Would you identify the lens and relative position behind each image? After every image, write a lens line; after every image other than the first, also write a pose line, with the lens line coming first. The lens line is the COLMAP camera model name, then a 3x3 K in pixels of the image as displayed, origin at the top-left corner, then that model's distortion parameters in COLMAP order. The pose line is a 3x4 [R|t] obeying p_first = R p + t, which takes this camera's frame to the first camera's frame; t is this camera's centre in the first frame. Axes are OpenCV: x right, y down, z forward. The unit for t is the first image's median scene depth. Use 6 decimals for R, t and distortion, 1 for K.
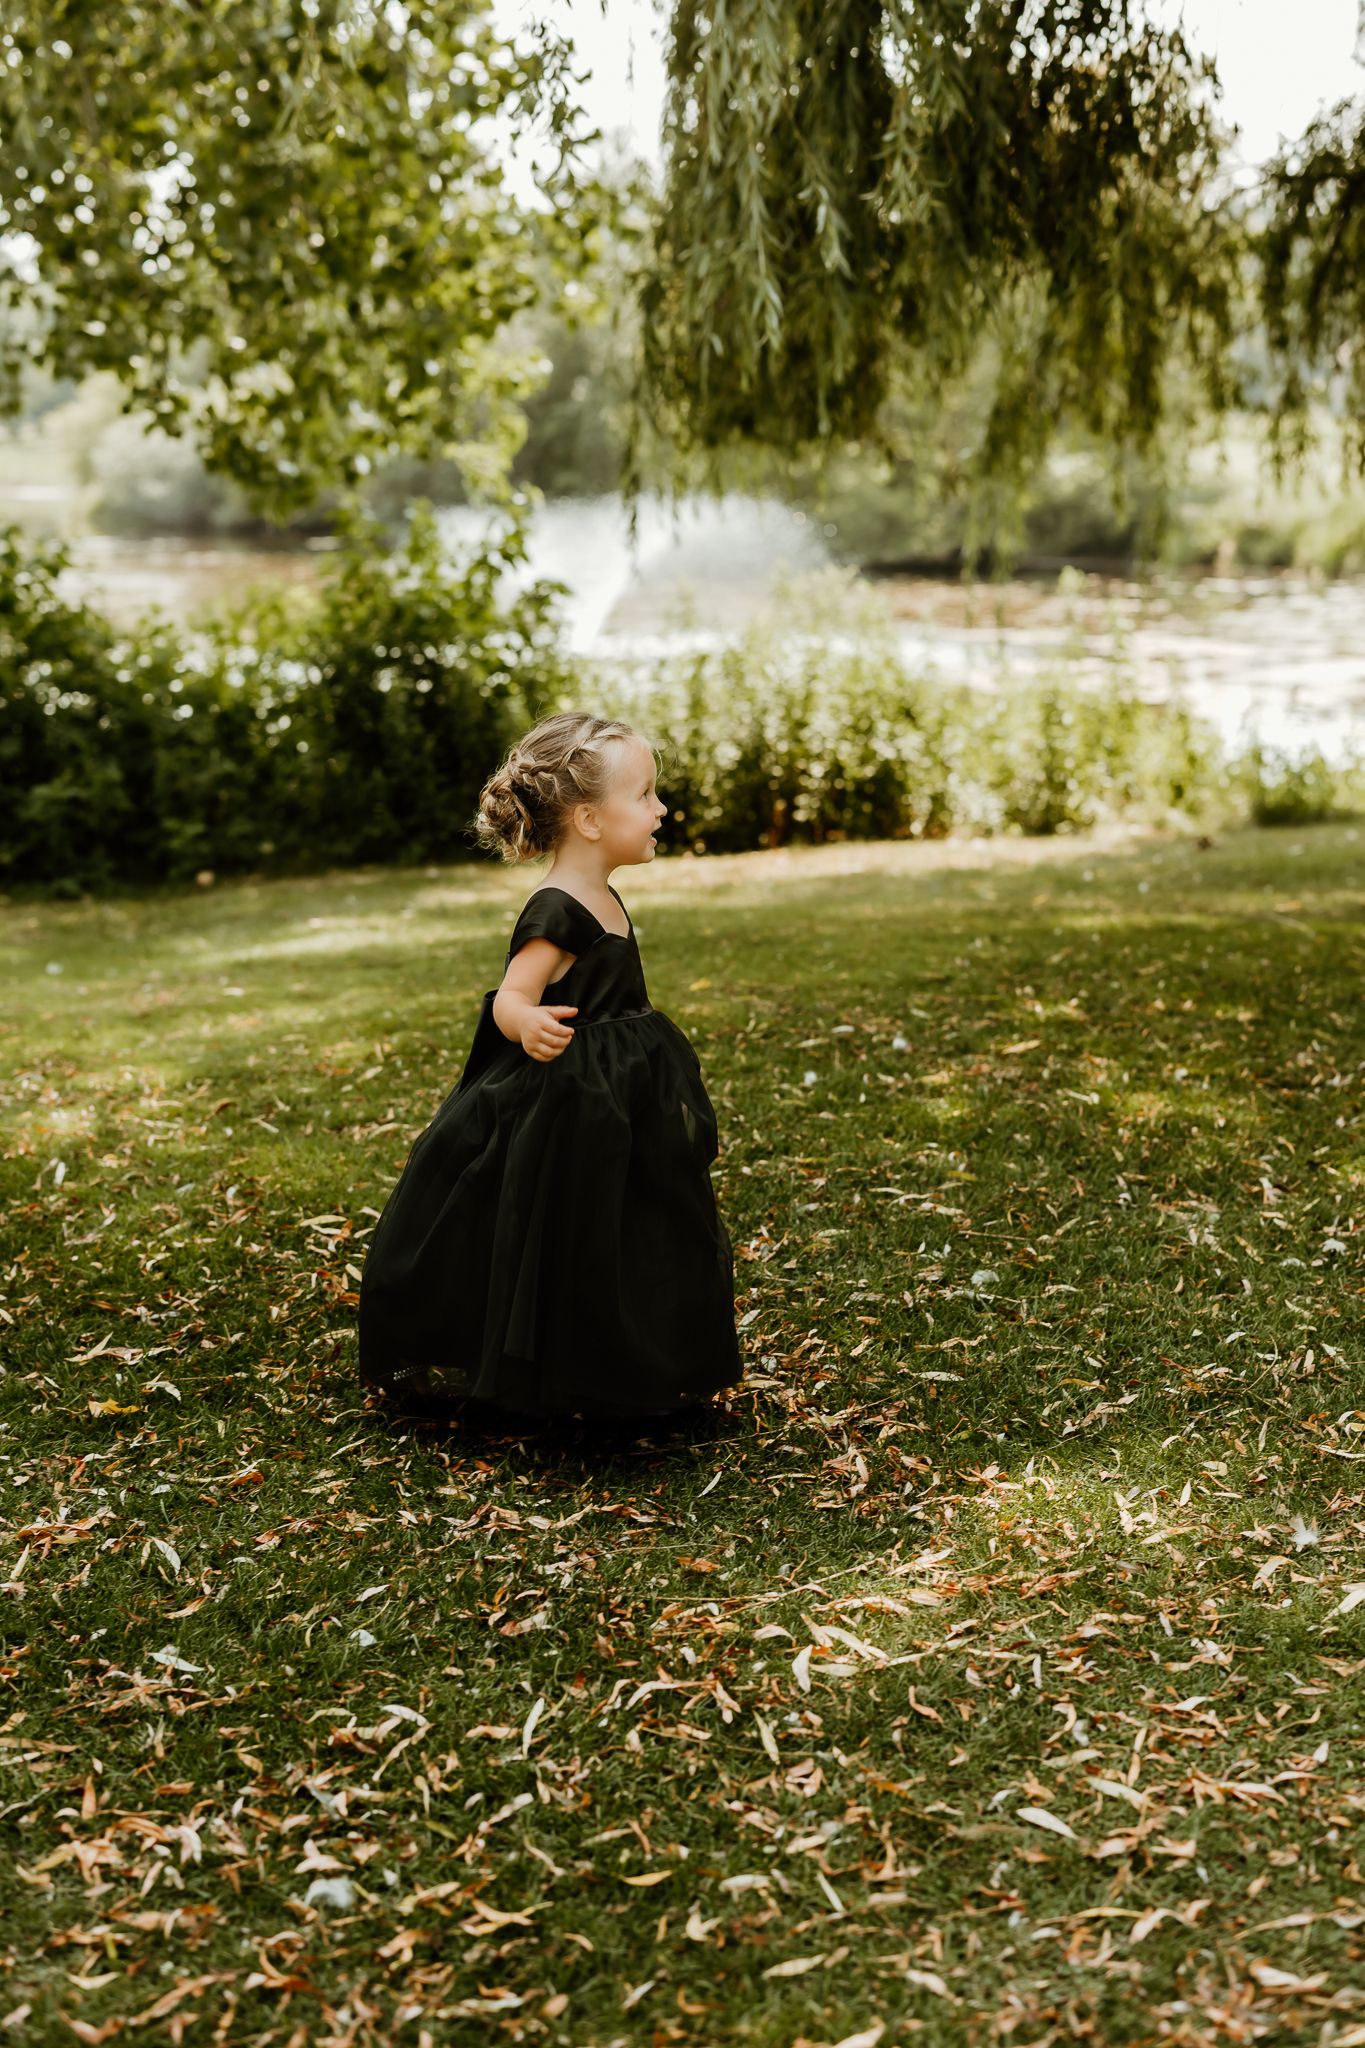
lens RADIAL K [[2905.4, 0, 688.6], [0, 2905.4, 957.5], [0, 0, 1]] dist [0.124851, 0.072127]
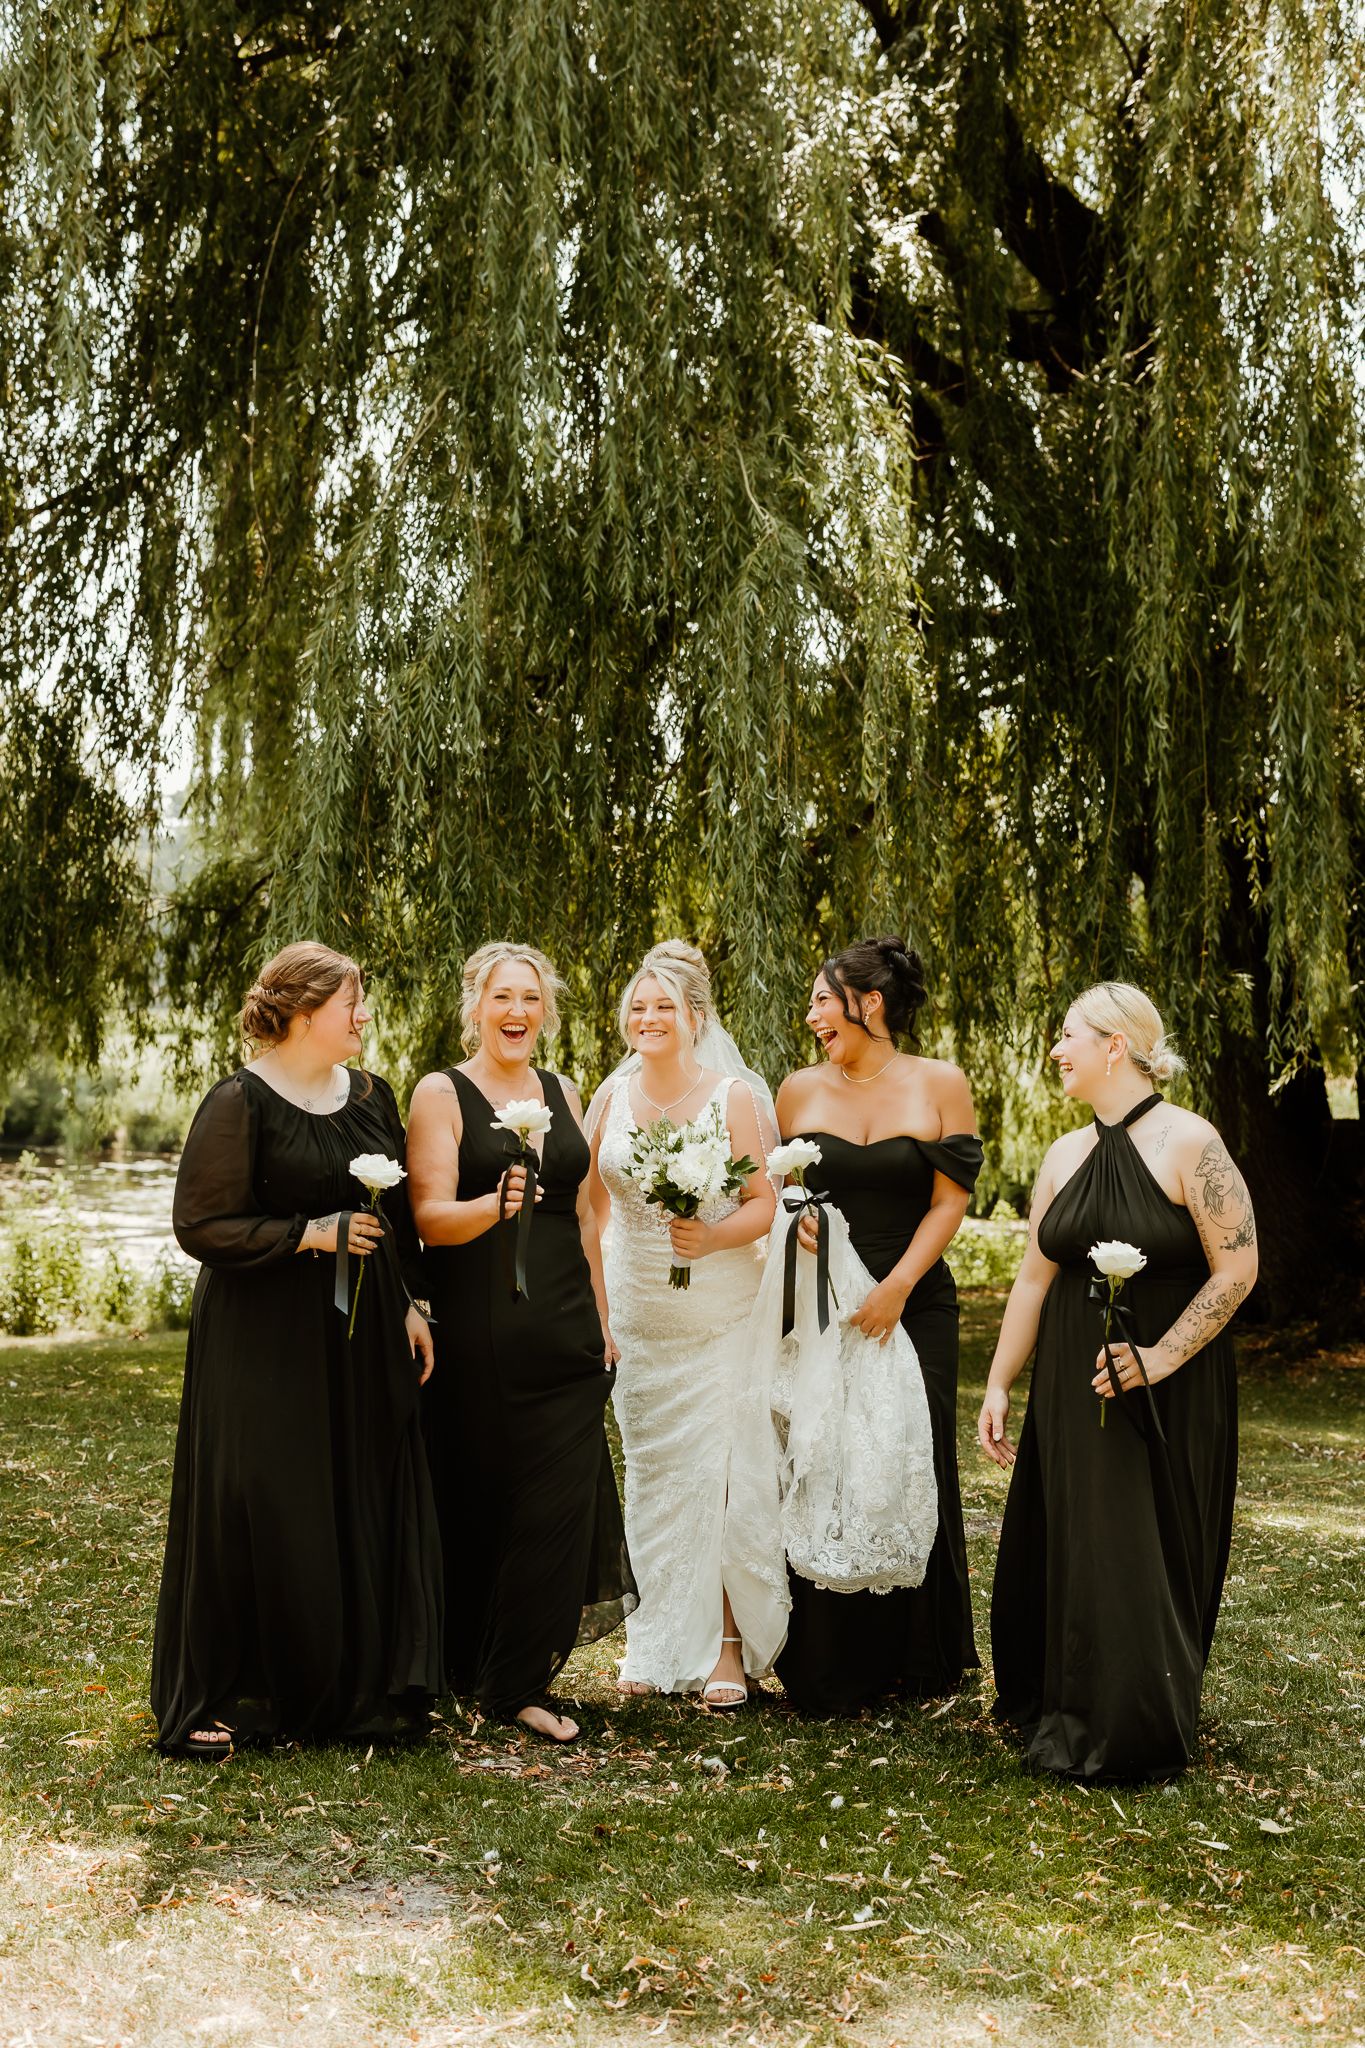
lens RADIAL K [[2923.0, 0, 633.6], [0, 2923.0, 1027.0], [0, 0, 1]] dist [0.132821, 0.127756]
pose [[0.936717, 0.017951, 0.349627, -0.101624], [0.043251, 0.985100, -0.166454, 0.060551], [-0.347406, 0.171042, 0.921984, -0.445958]]
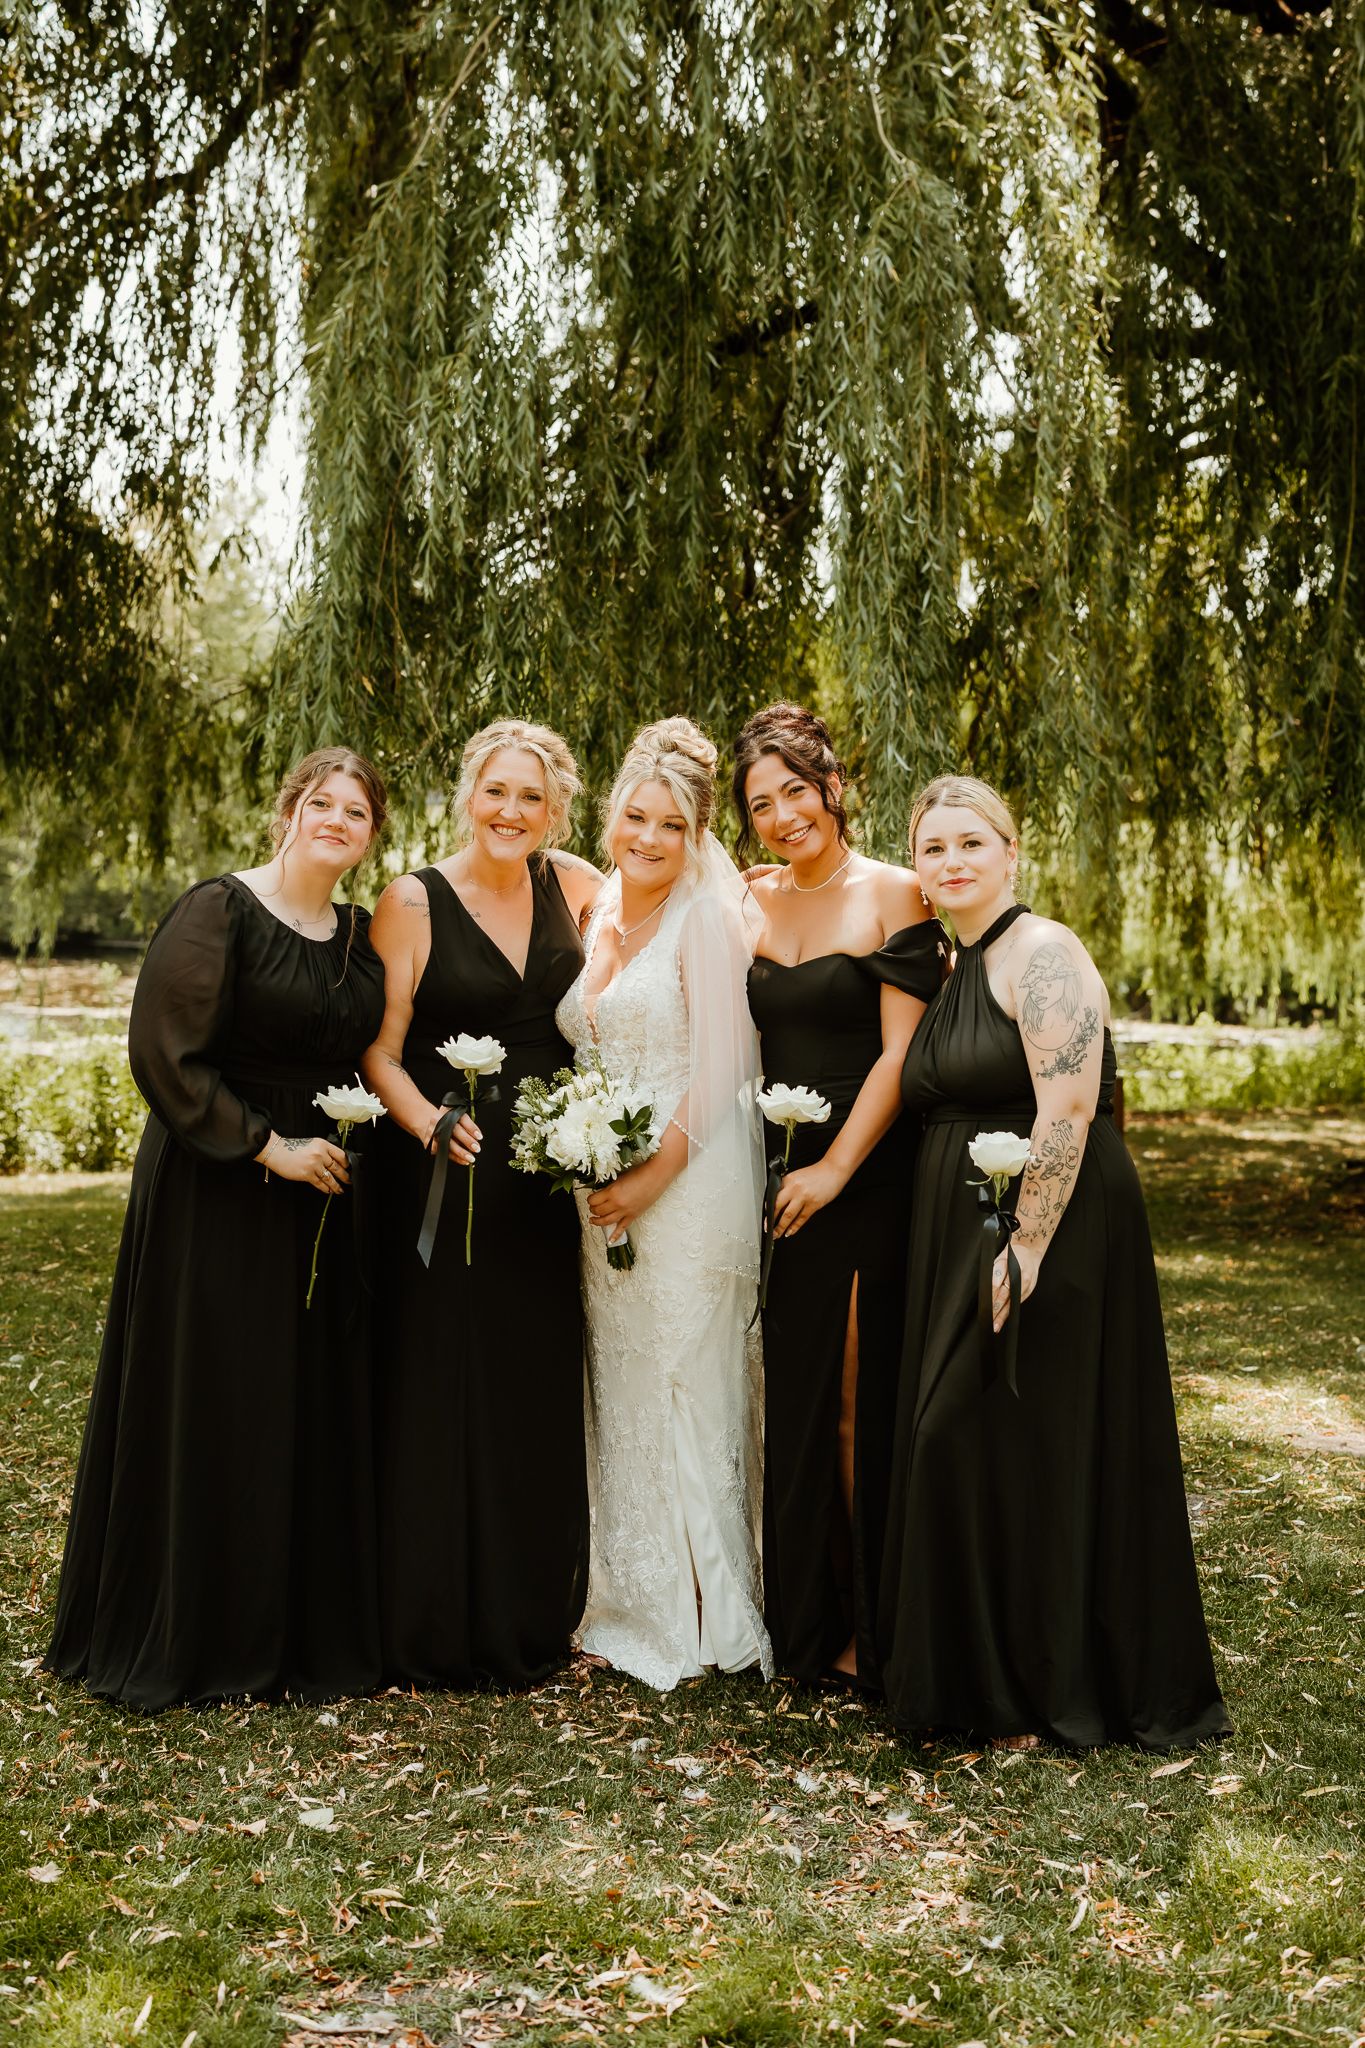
lens RADIAL K [[2920.1, 0, 628.9], [0, 2920.1, 1029.2], [0, 0, 1]] dist [-0.118641, 0.458176]
pose [[0.958837, -0.006477, 0.283884, -0.015198], [0.036160, 0.994386, -0.099445, 0.030704], [-0.281646, 0.105617, 0.953688, -0.280689]]
